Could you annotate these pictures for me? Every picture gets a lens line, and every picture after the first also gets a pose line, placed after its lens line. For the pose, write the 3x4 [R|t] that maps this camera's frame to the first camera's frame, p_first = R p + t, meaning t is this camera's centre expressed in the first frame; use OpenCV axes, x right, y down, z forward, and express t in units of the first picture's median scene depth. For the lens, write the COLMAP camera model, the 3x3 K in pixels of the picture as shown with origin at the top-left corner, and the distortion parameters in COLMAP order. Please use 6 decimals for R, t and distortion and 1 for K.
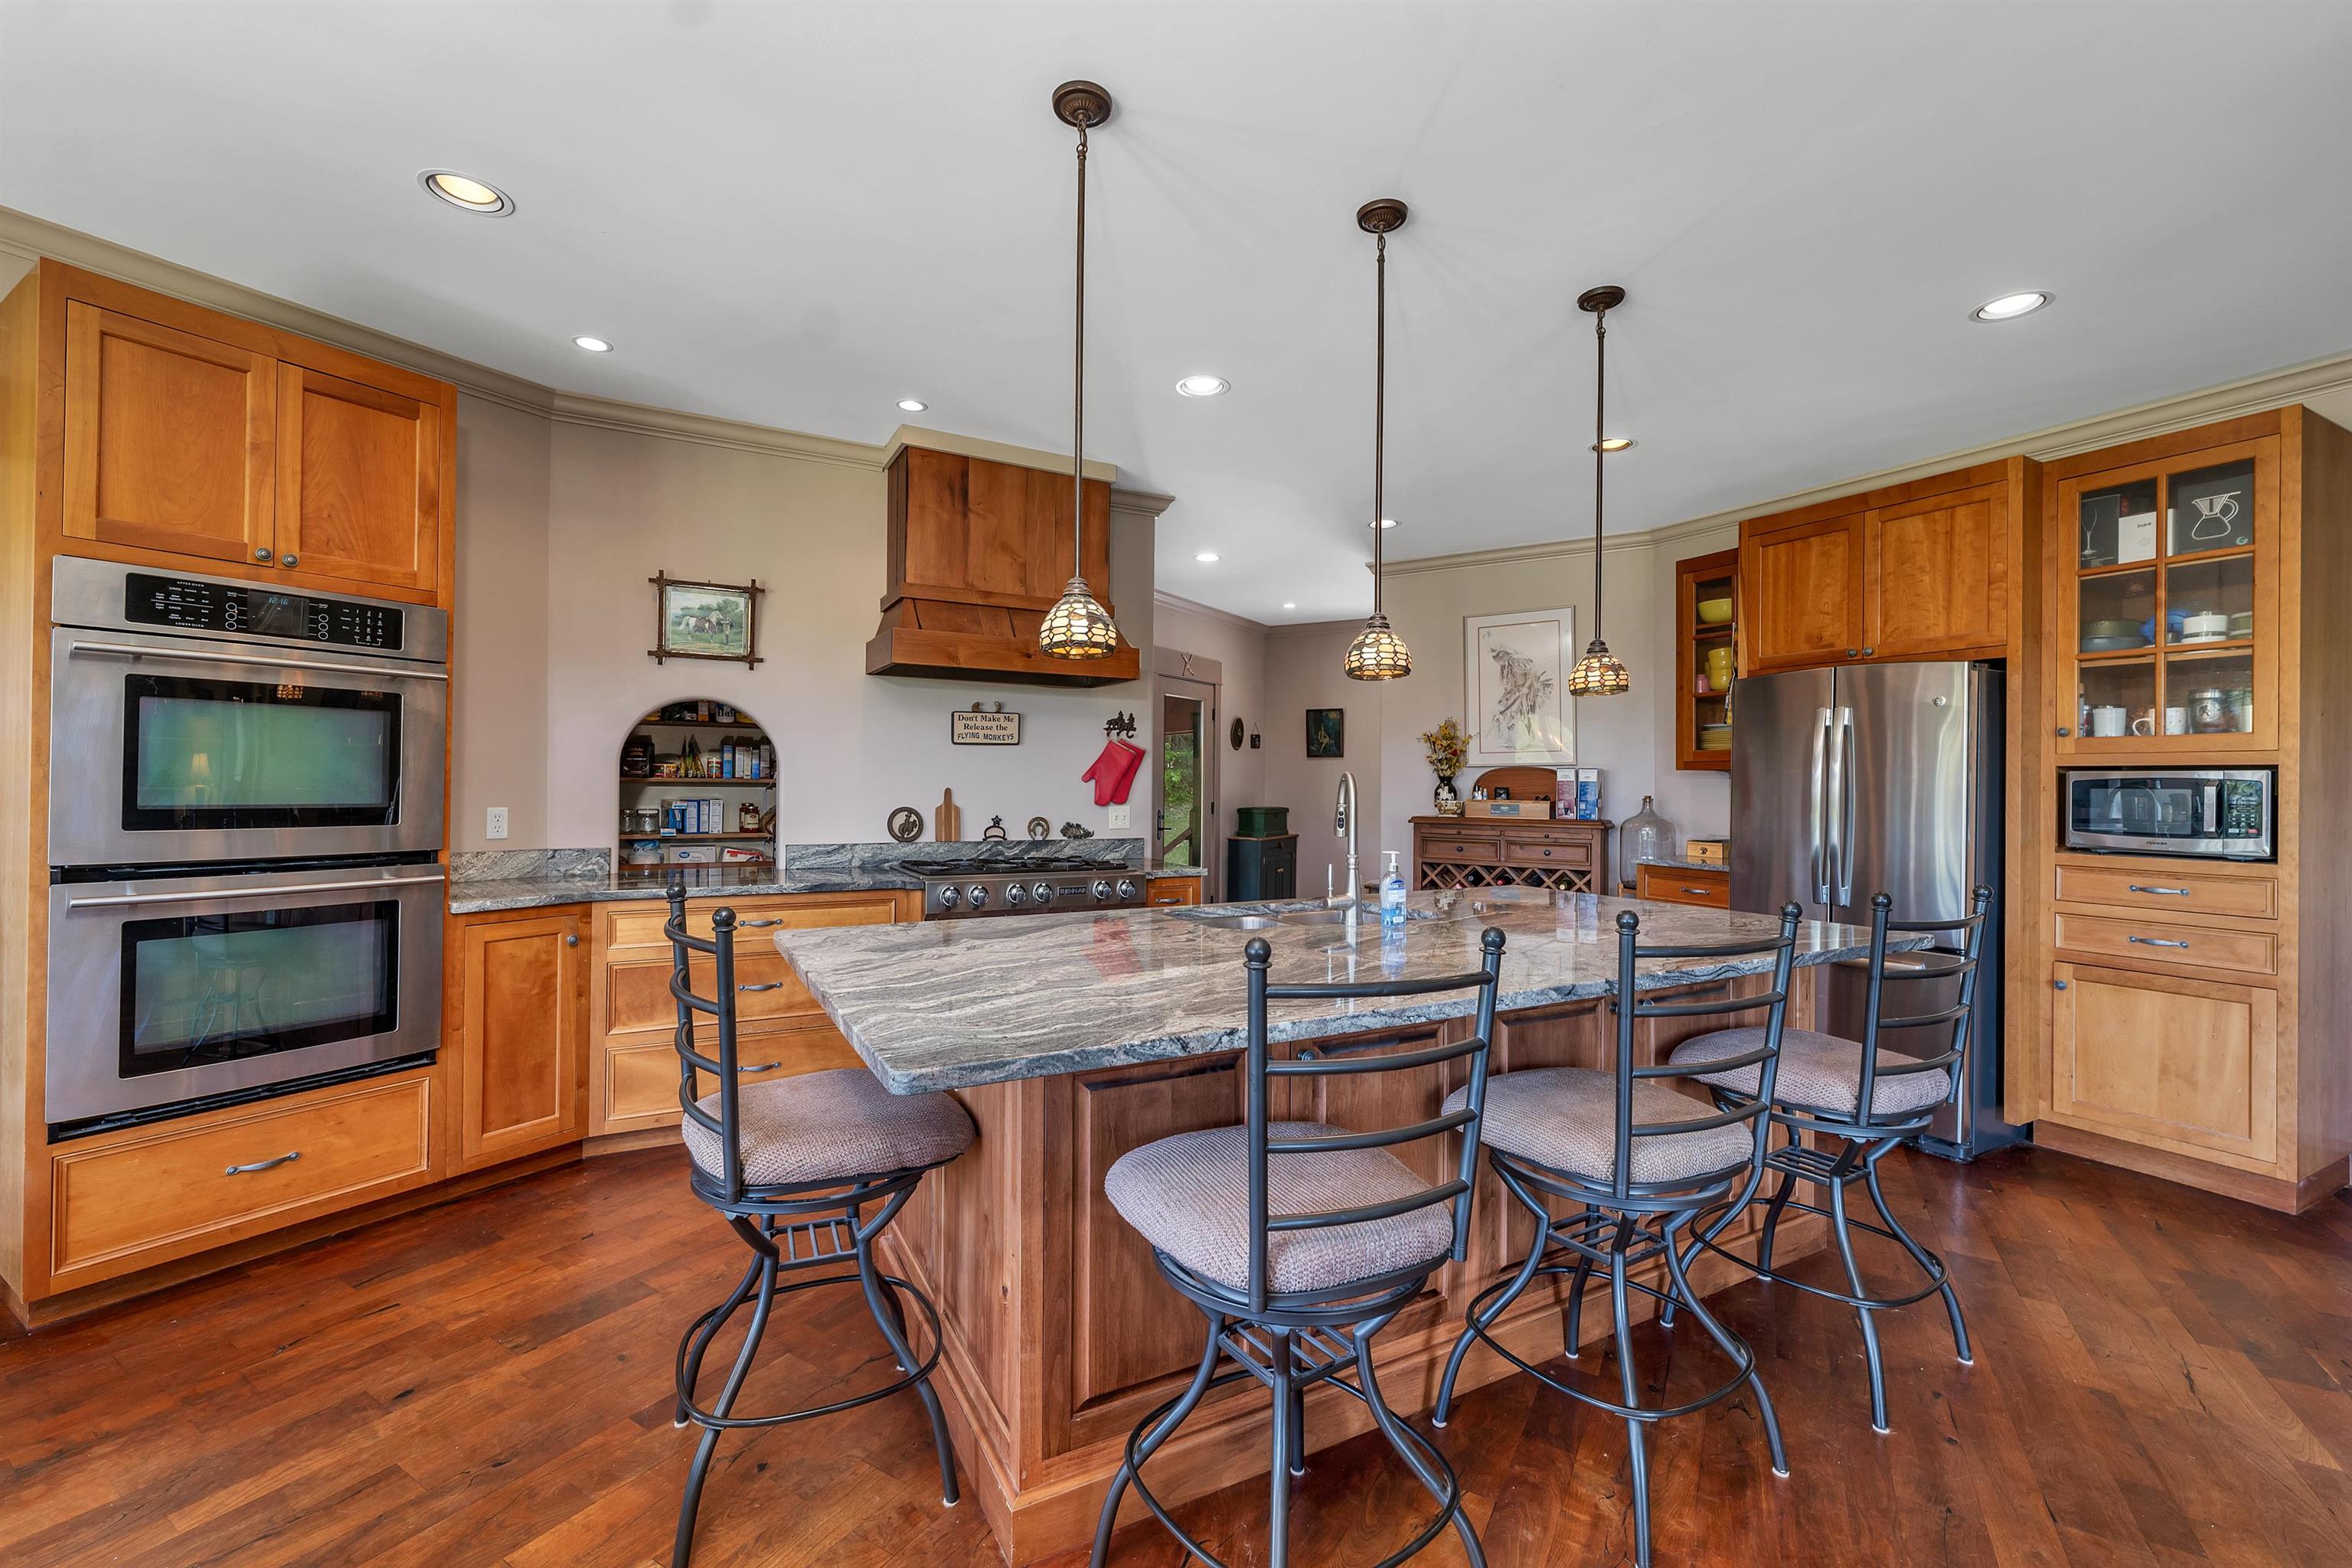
lens RADIAL K [[982.3, 0, 1149.3], [0, 982.3, 766.3], [0, 0, 1]] dist [0.001844, -0.000325]
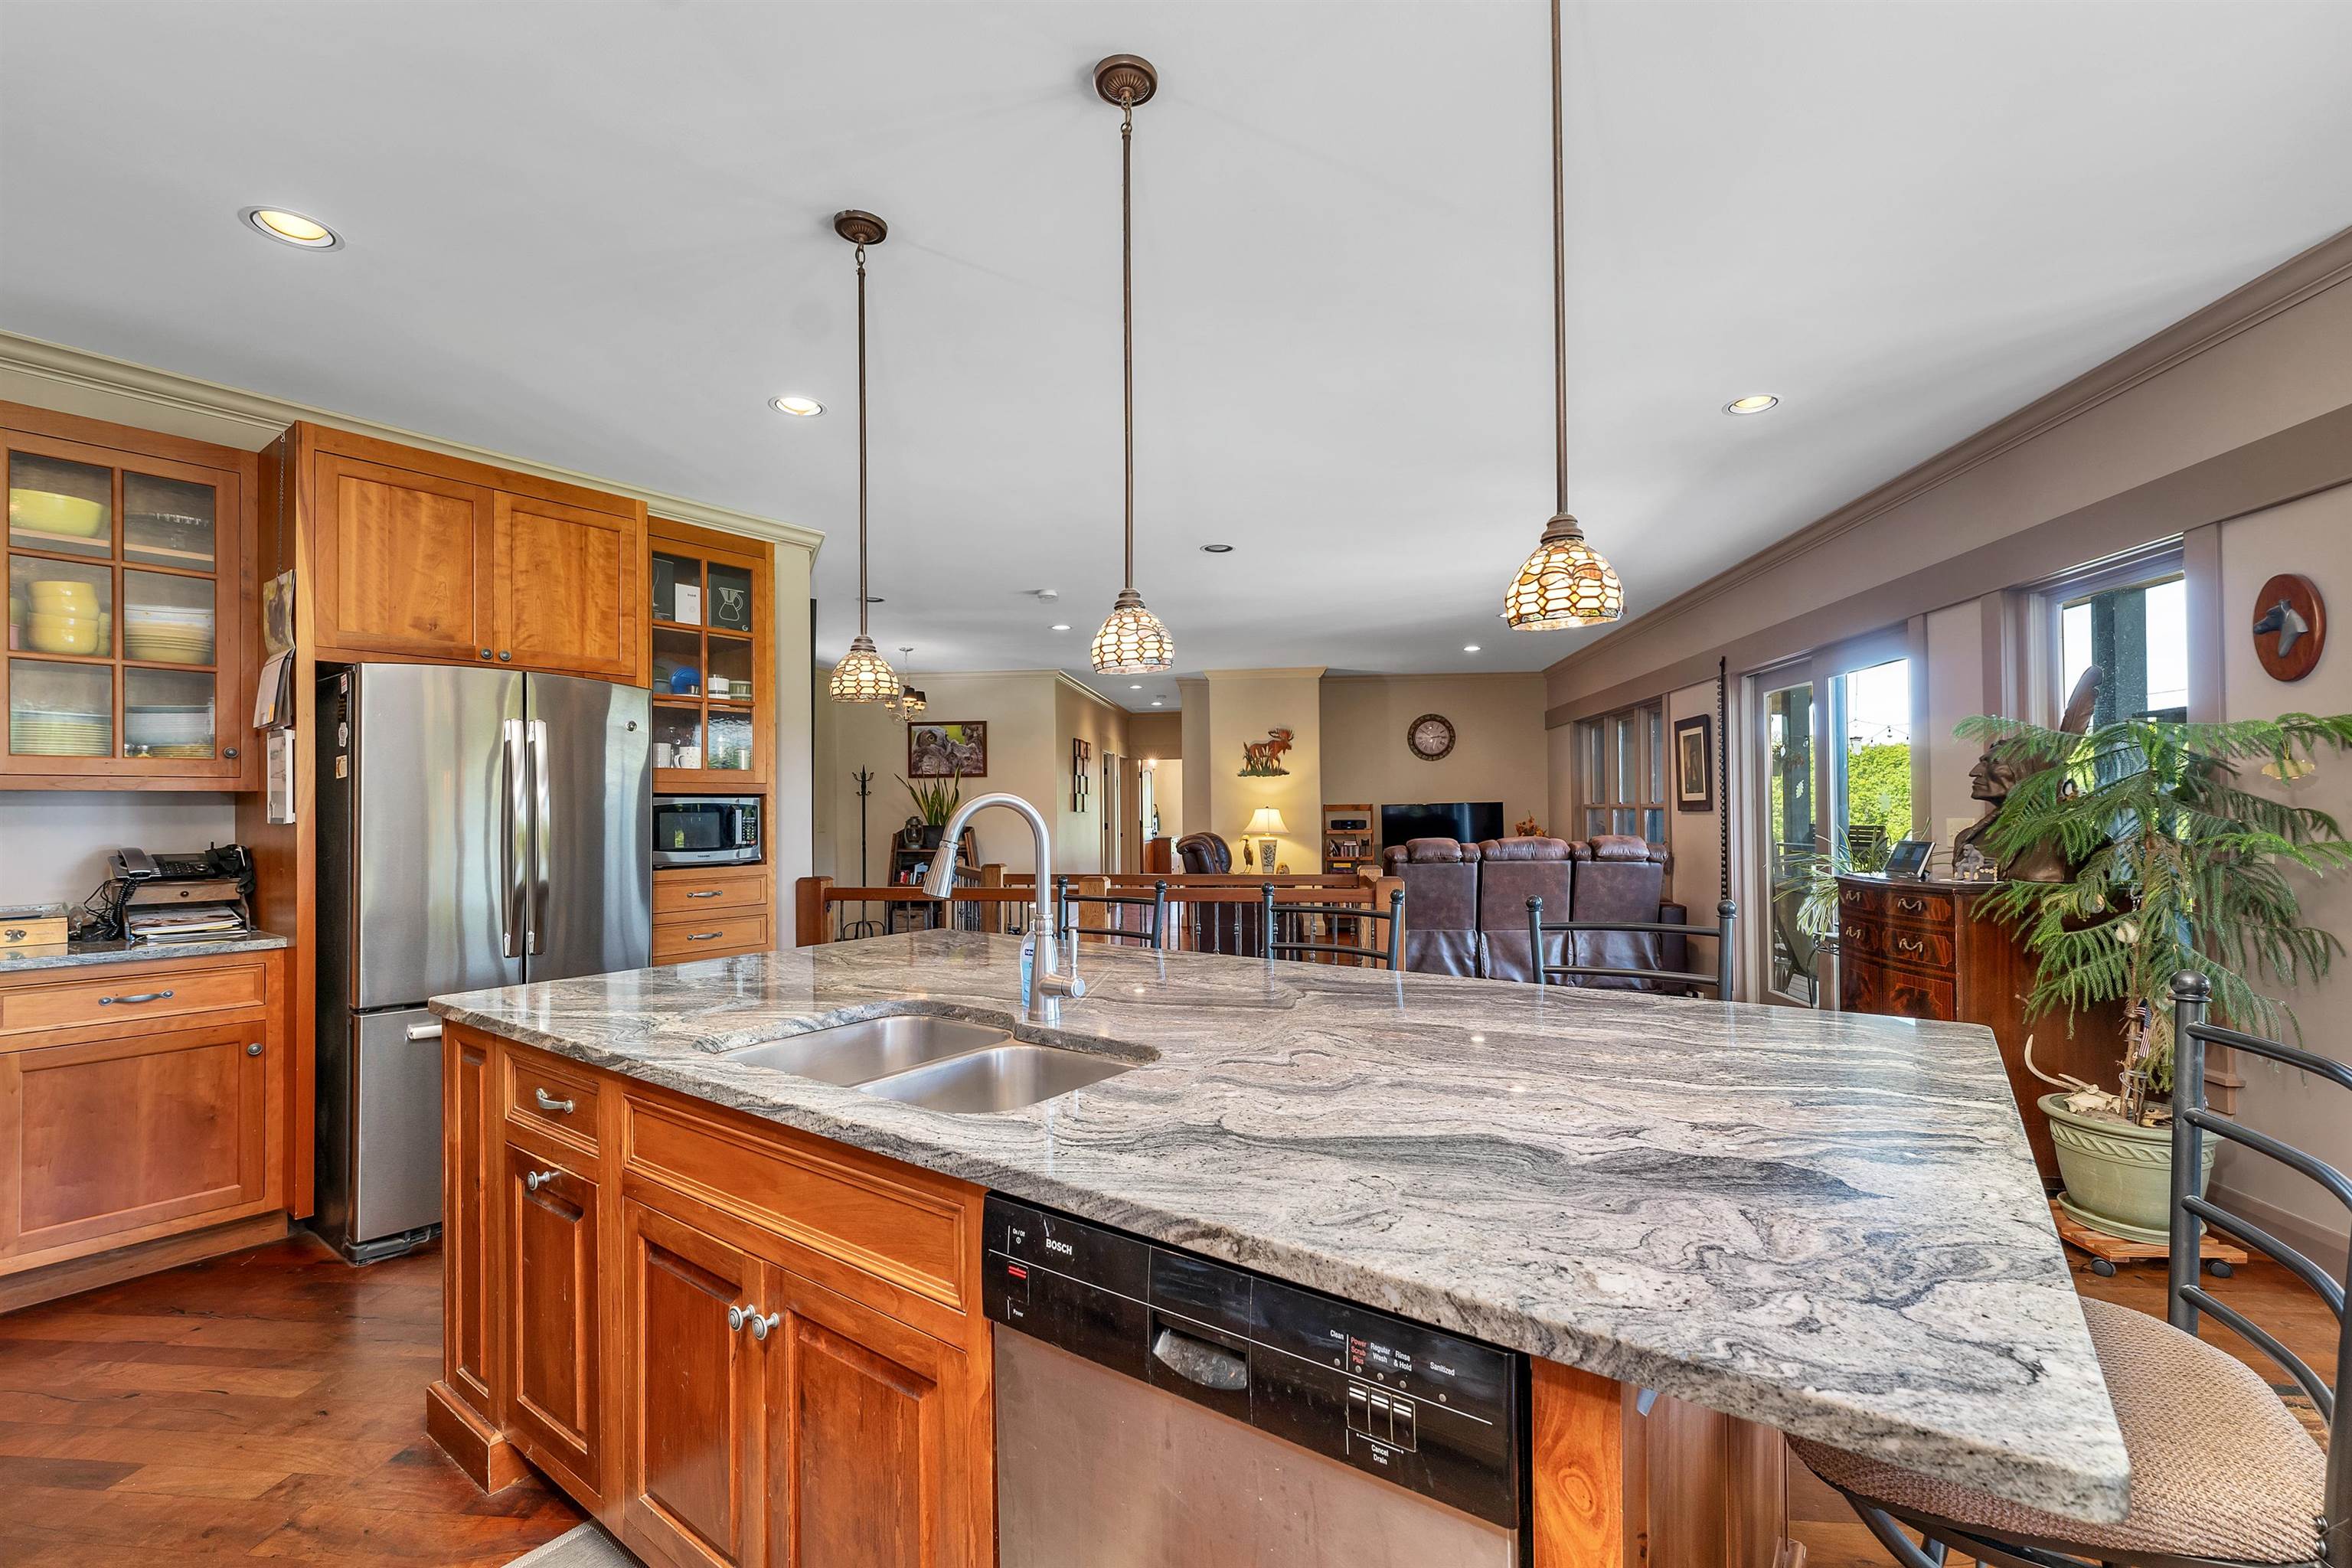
lens RADIAL K [[982.3, 0, 1174.9], [0, 982.3, 801.7], [0, 0, 1]] dist [0.001844, -0.000325]
pose [[-0.439282, 0.003332, 0.898343, -0.293122], [-0.004096, 0.999975, -0.005711, 0.012935], [-0.898340, -0.006188, -0.439258, 0.840852]]
